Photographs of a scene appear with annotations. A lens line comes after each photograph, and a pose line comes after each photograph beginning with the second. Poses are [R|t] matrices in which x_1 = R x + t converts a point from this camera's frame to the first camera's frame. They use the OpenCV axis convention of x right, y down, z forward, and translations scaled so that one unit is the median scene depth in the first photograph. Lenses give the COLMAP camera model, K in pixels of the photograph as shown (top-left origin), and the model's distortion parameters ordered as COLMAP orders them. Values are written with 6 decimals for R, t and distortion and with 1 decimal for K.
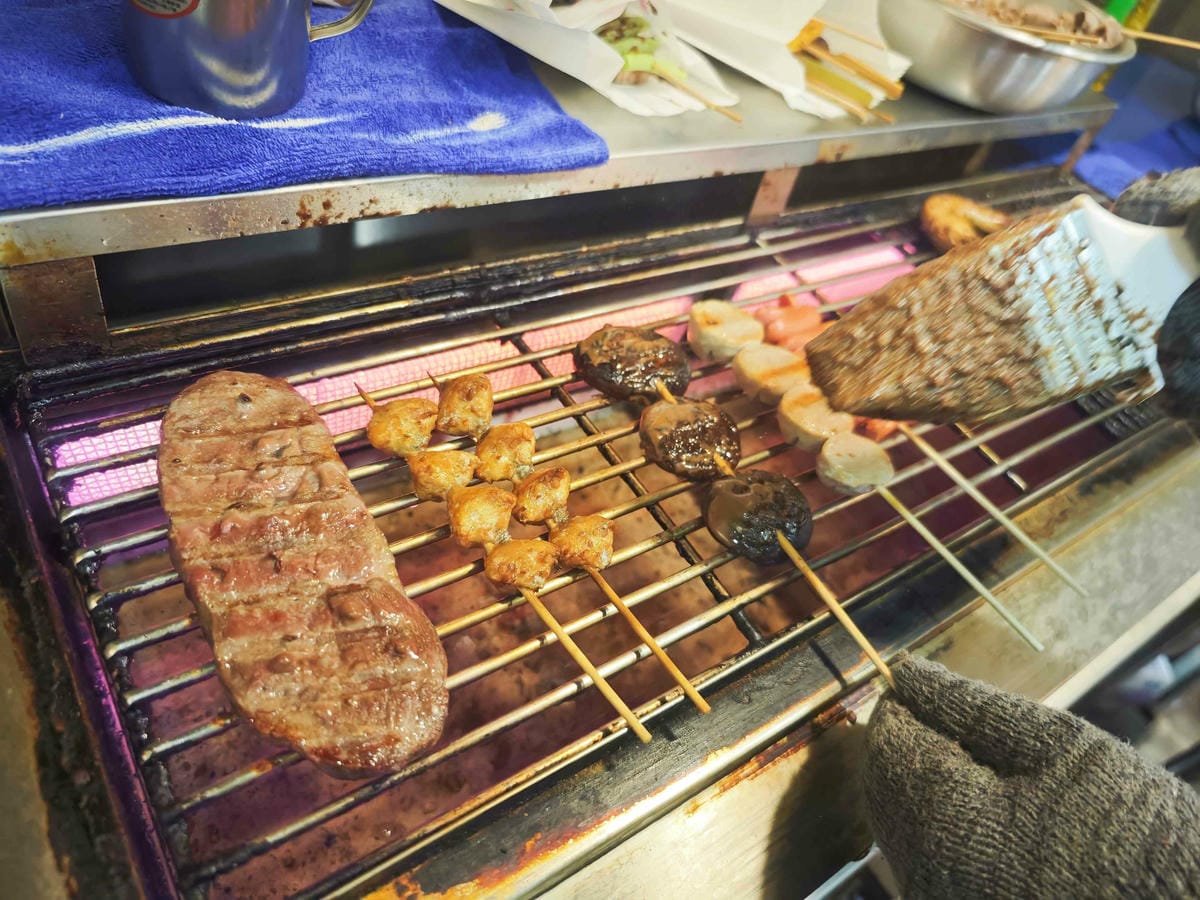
lens RADIAL K [[801.0, 0, 593.9], [0, 801.0, 461.8], [0, 0, 1]] dist [-0.001273, 0.003670]
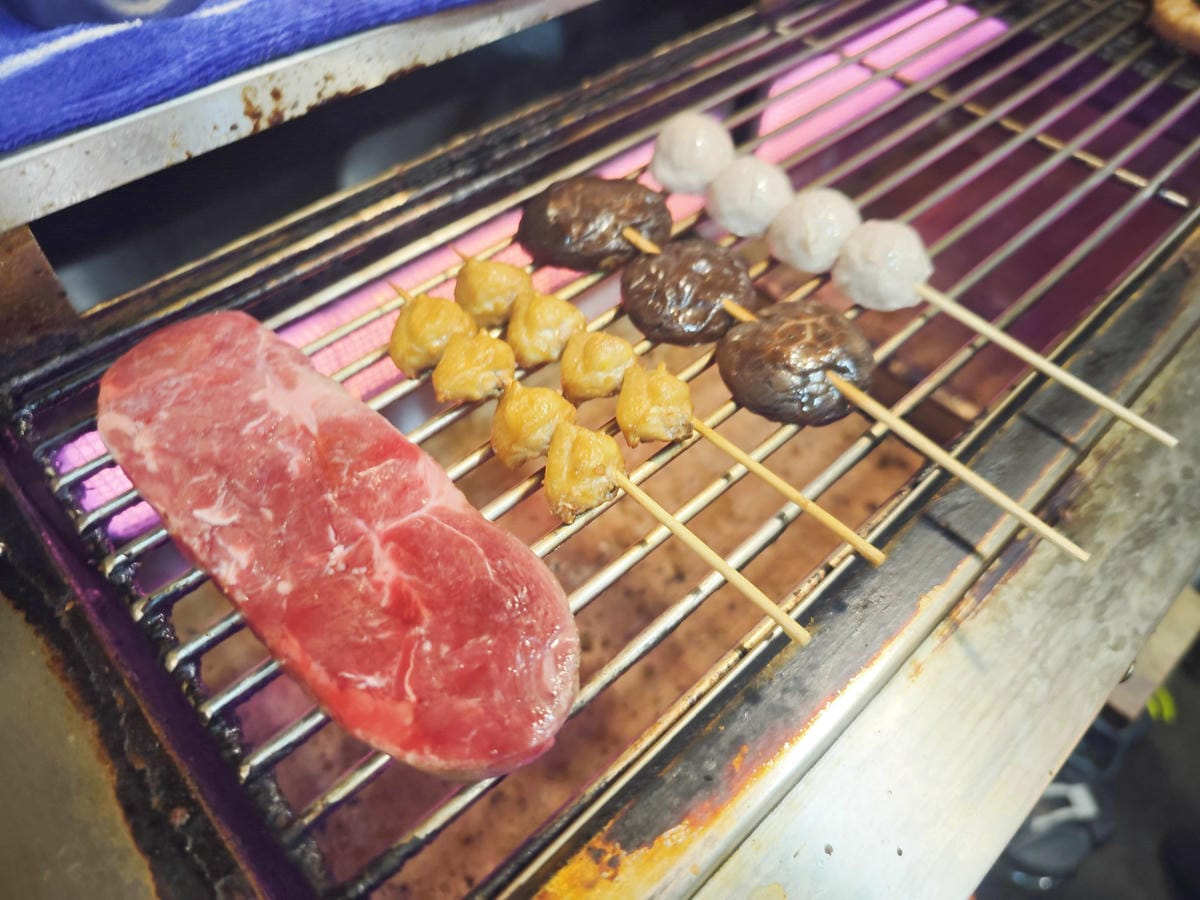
lens RADIAL K [[800.0, 0, 600.0], [0, 800.0, 450.0], [0, 0, 1]] dist [-0.083800, 0.097258]
pose [[0.958741, -0.273181, -0.078659, -0.051723], [0.277711, 0.959159, 0.053759, 0.084879], [0.060761, -0.073386, 0.995451, 0.195906]]
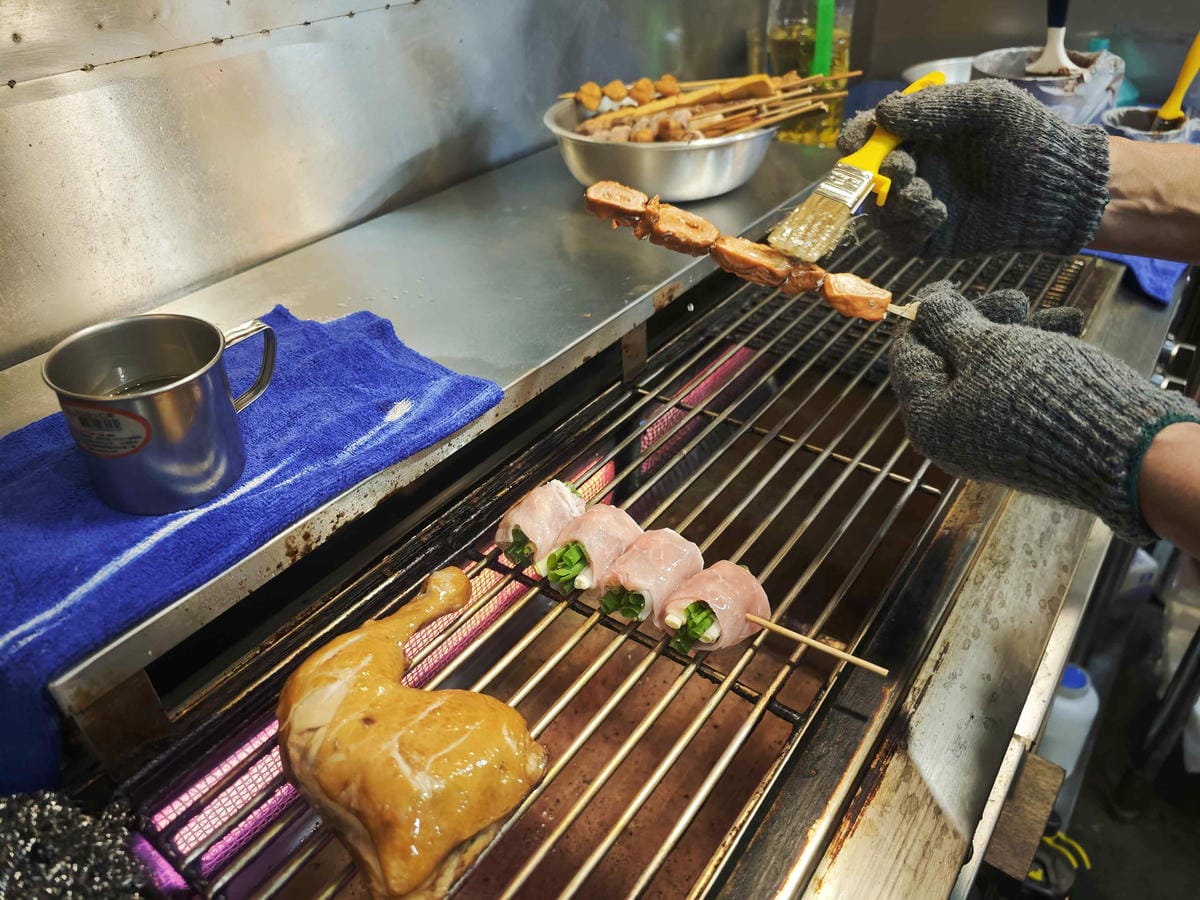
lens RADIAL K [[813.1, 0, 600.0], [0, 813.1, 450.0], [0, 0, 1]] dist [-0.003335, -0.003340]
pose [[0.902462, -0.416574, 0.109678, -0.023169], [0.429567, 0.889301, -0.156893, -0.063734], [-0.032179, 0.188704, 0.981507, -0.222350]]
